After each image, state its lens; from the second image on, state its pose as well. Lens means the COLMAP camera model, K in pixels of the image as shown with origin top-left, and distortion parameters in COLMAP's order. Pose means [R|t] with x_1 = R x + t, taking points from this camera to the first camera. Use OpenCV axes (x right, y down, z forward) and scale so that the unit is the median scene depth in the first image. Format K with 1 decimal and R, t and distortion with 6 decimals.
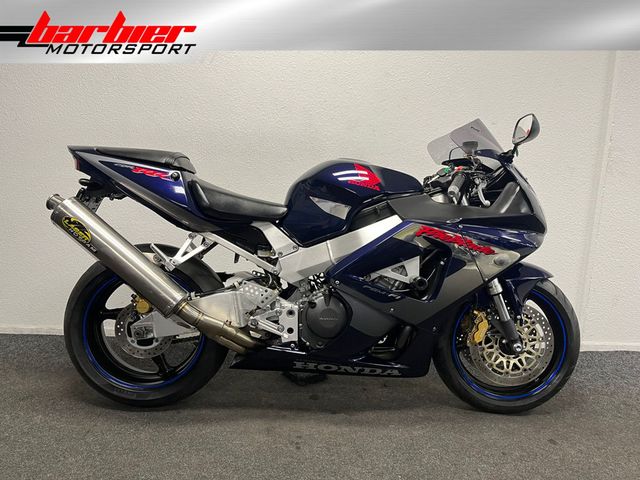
lens RADIAL K [[485.2, 0, 320.0], [0, 485.2, 240.0], [0, 0, 1]] dist [0.087771, -0.119996]
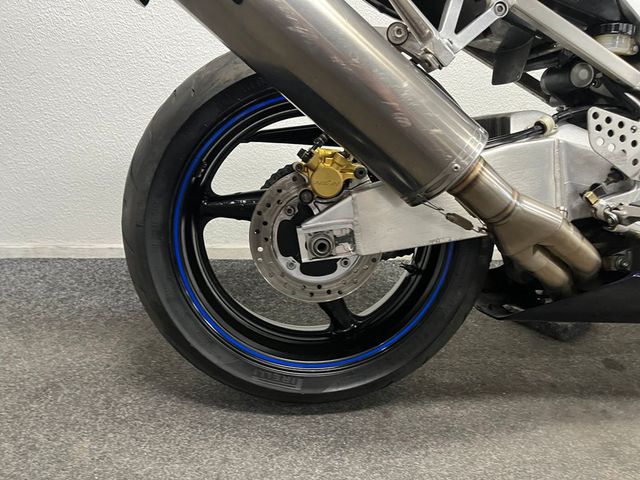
lens RADIAL K [[478.3, 0, 320.0], [0, 478.3, 240.0], [0, 0, 1]] dist [0.092017, -0.107058]
pose [[0.998480, -0.023399, 0.049899, -0.370671], [0.015096, 0.986887, 0.160703, 0.115024], [-0.053006, -0.159706, 0.985741, 0.579987]]
